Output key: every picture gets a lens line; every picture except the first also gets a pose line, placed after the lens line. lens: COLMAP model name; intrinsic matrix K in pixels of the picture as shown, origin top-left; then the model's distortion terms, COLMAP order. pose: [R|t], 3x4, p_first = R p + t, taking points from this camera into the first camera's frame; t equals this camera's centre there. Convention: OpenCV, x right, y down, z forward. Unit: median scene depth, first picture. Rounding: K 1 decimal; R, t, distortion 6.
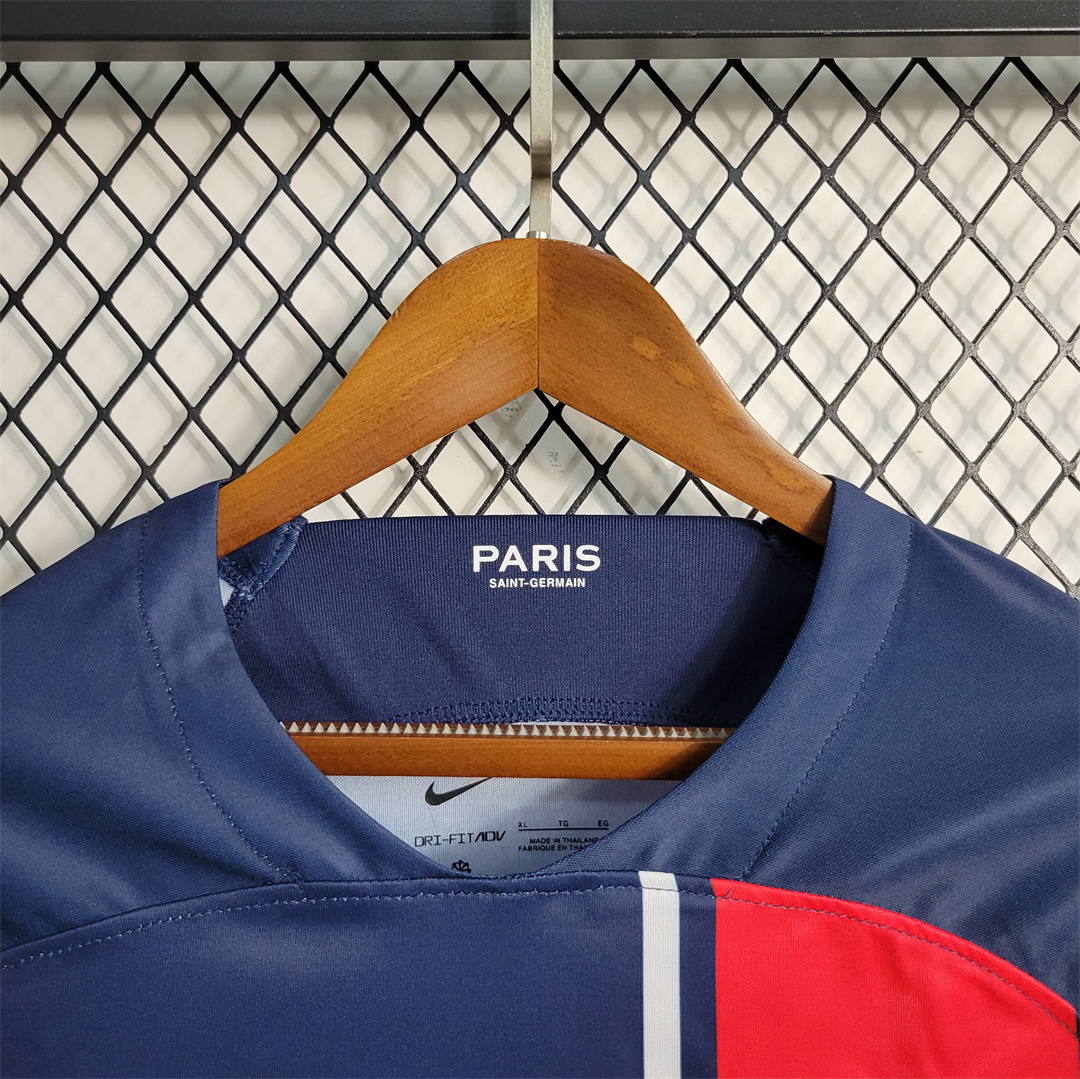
lens RADIAL K [[1001.8, 0, 540.0], [0, 1001.8, 539.5], [0, 0, 1]] dist [0.003666, 0.011782]
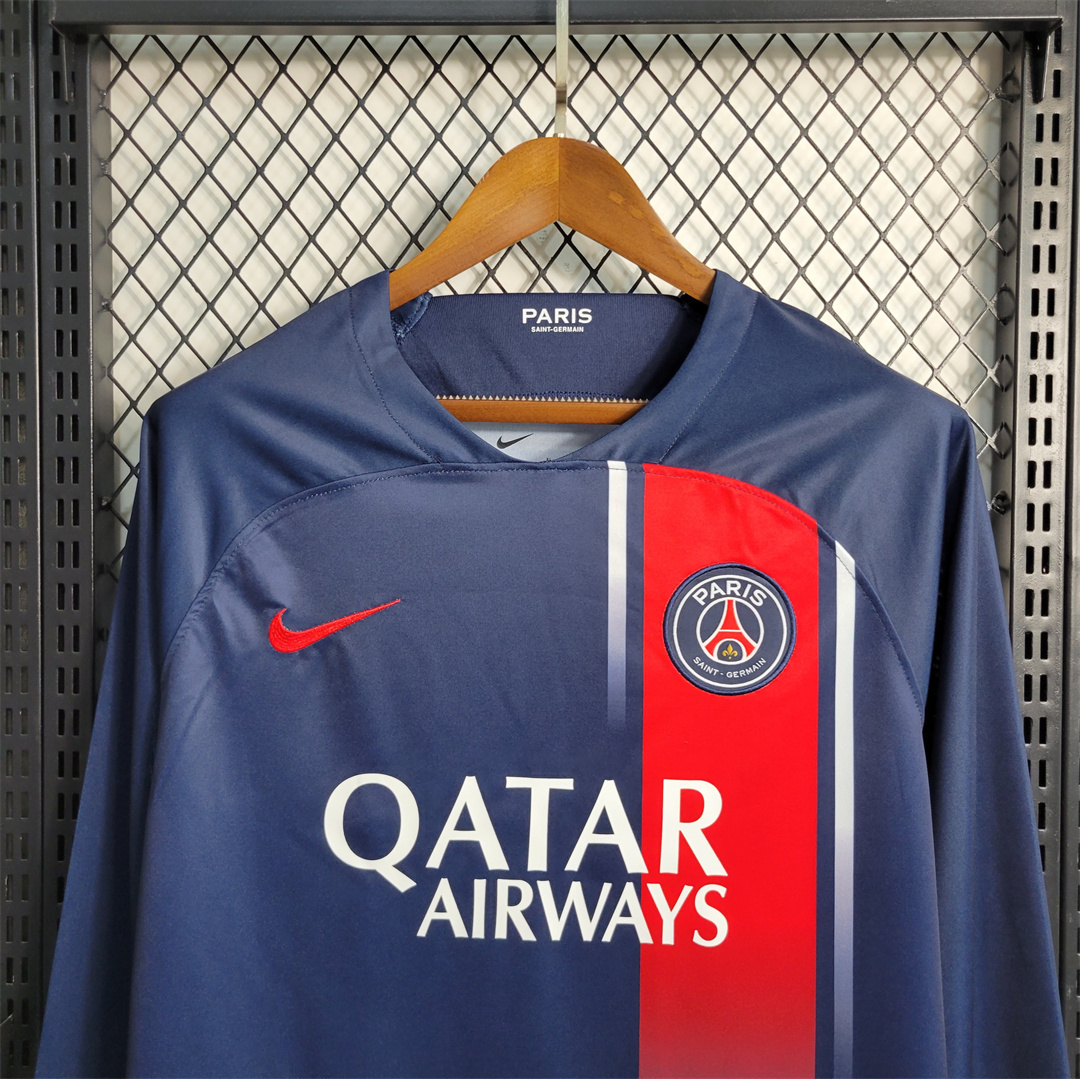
lens RADIAL K [[1015.2, 0, 542.1], [0, 1015.2, 528.1], [0, 0, 1]] dist [0.018683, 0.002594]
pose [[0.999934, 0.006273, -0.009664, -0.009916], [-0.005477, 0.996754, 0.080326, 0.243006], [0.010137, -0.080268, 0.996722, -0.843397]]
